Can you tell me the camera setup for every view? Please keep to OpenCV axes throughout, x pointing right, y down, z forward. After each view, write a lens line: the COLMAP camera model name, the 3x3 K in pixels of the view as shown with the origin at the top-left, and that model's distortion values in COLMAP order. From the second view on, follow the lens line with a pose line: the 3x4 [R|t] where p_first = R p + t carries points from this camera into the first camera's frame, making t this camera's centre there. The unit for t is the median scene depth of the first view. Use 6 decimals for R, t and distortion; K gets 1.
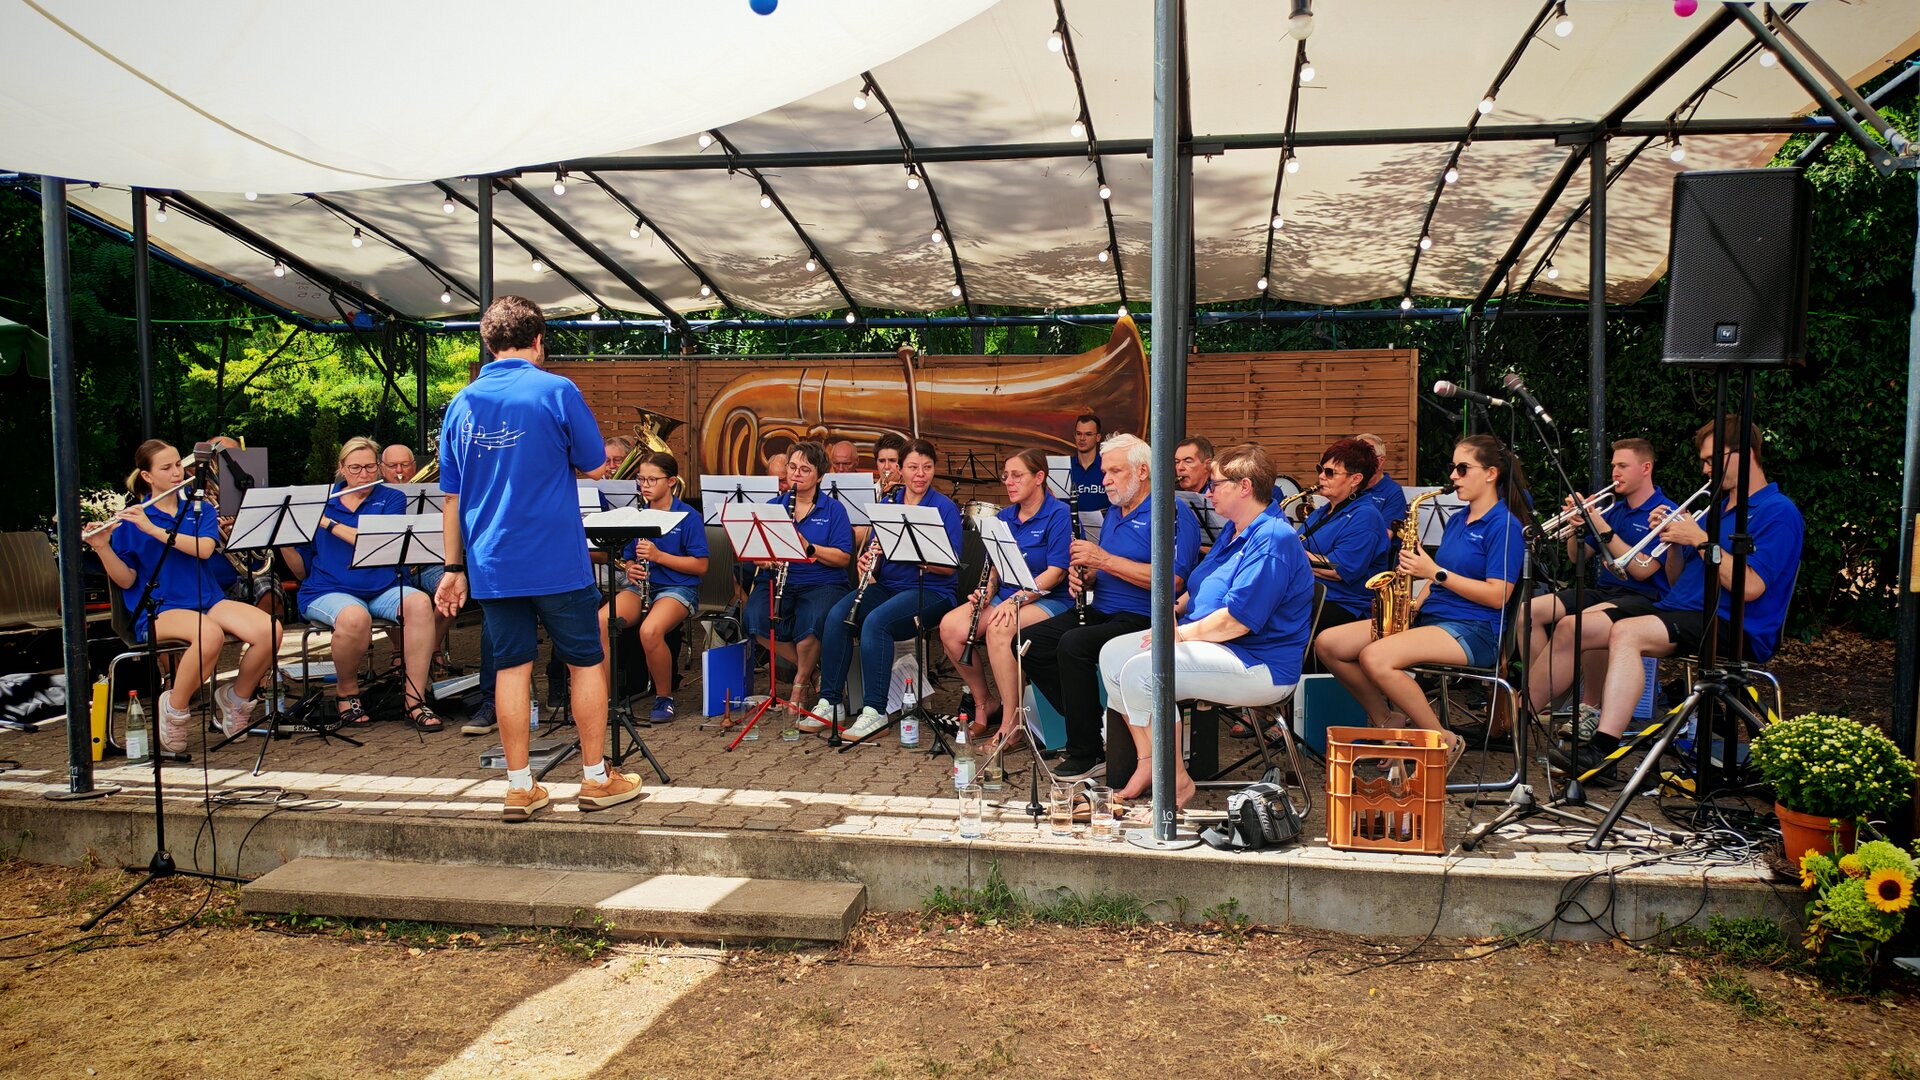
lens RADIAL K [[1370.2, 0, 951.9], [0, 1370.2, 534.3], [0, 0, 1]] dist [0.061384, -0.073063]
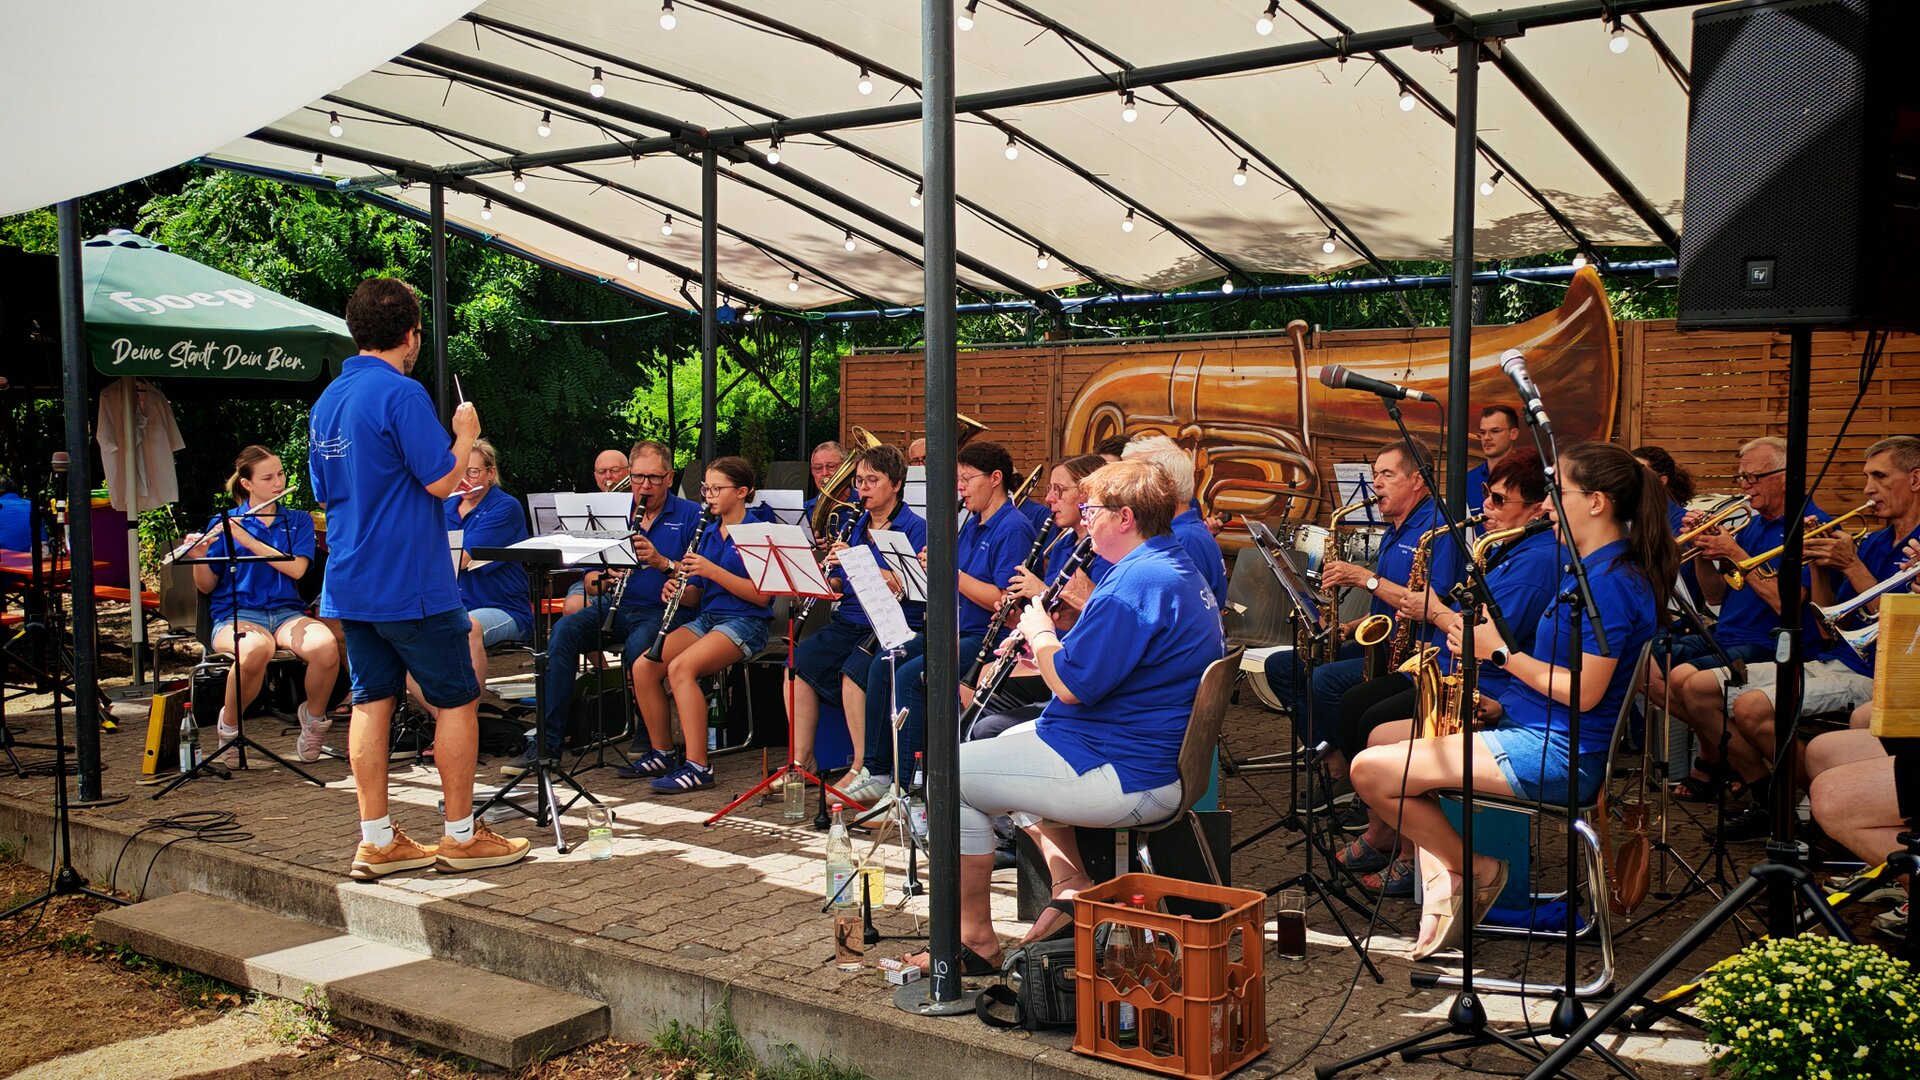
lens RADIAL K [[1660.7, 0, 990.7], [0, 1660.7, 540.1], [0, 0, 1]] dist [0.040096, -0.036167]
pose [[0.904586, 0.023352, -0.425650, 0.443159], [-0.026431, 0.999650, -0.001327, -0.016817], [0.425470, 0.012451, 0.904887, 0.171027]]
